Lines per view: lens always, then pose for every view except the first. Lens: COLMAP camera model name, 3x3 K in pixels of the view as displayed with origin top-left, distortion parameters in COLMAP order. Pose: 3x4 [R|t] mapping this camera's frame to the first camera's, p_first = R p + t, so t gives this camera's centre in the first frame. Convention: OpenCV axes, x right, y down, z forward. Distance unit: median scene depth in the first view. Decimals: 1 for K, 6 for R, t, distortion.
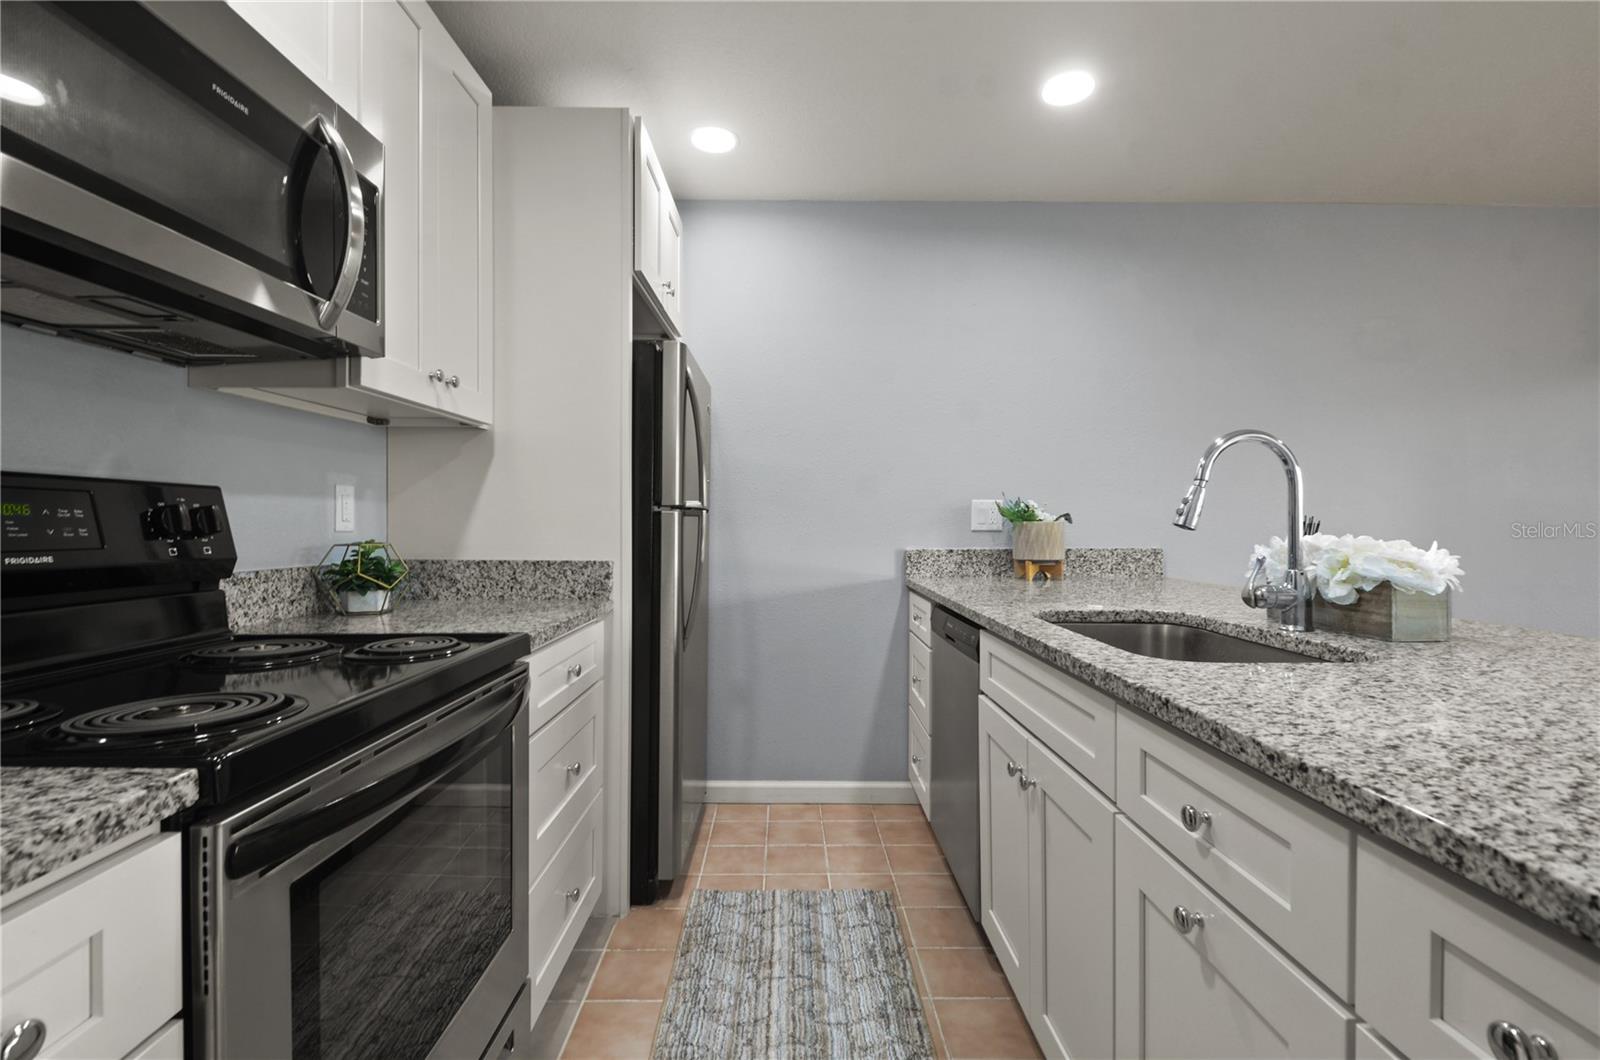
lens RADIAL K [[713.8, 0, 800.0], [0, 713.8, 530.0], [0, 0, 1]] dist [0.010261, -0.000274]
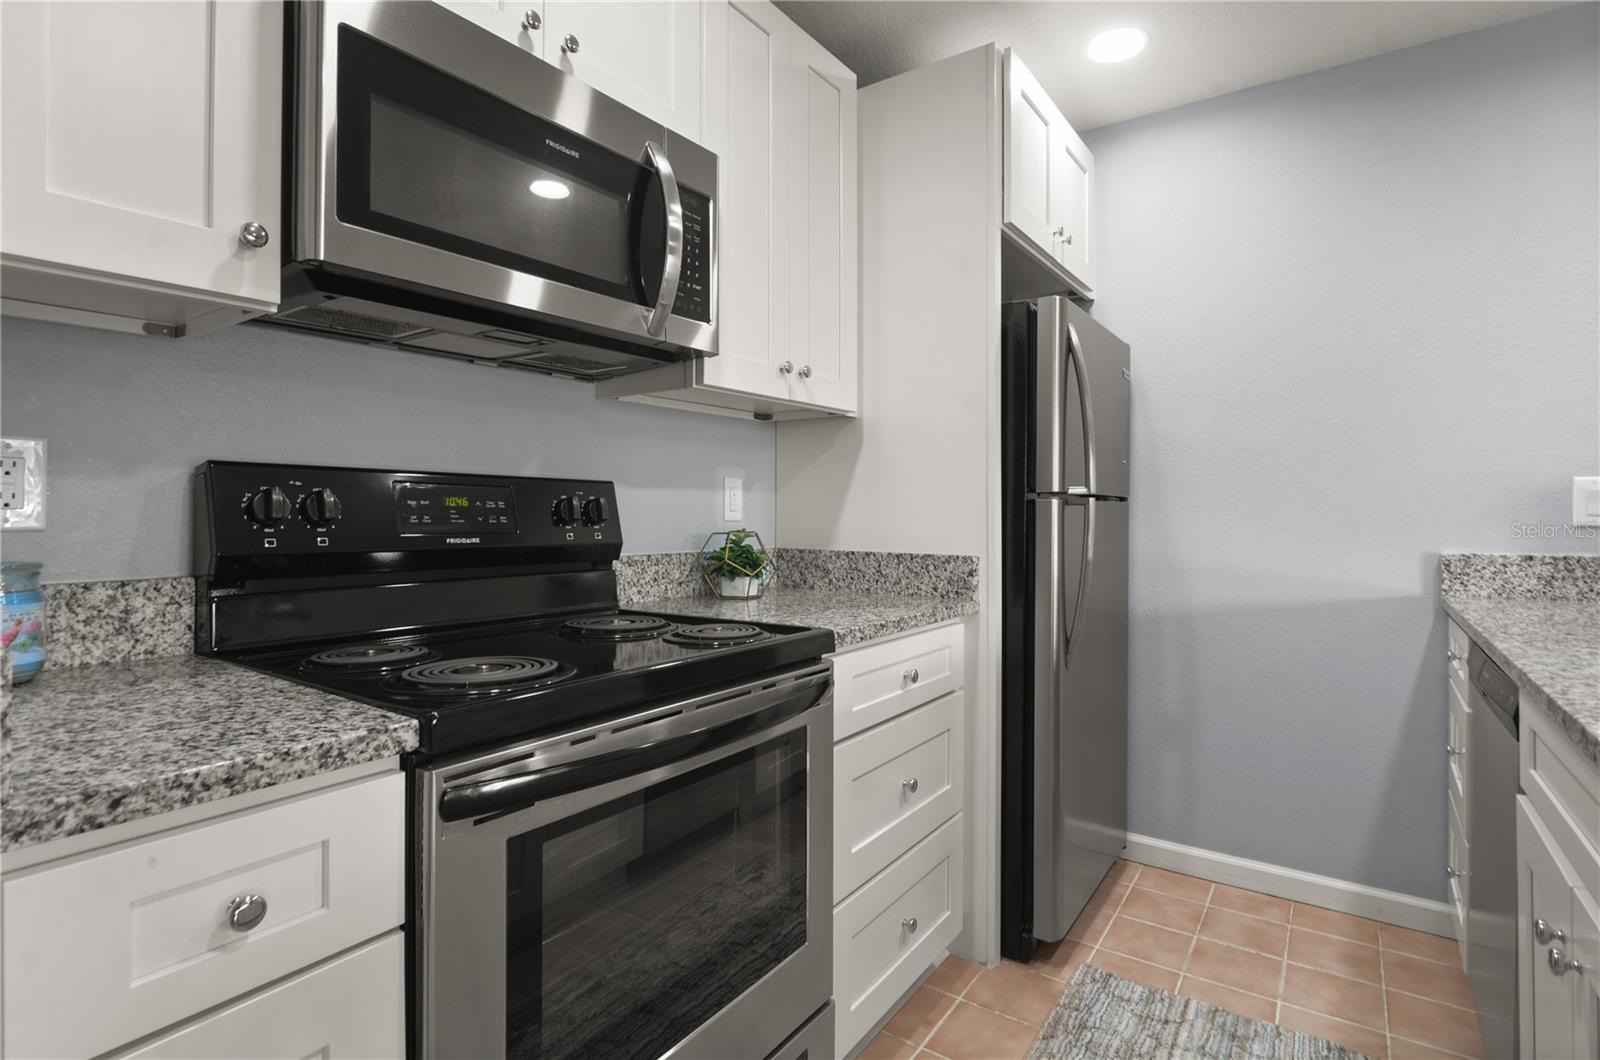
lens RADIAL K [[780.7, 0, 805.7], [0, 780.7, 508.5], [0, 0, 1]] dist [0.013844, -0.013595]
pose [[0.821446, -0.003176, -0.570278, 0.135005], [-0.006927, 0.999855, -0.015546, 0.000932], [0.570245, 0.016721, 0.821305, 0.102147]]
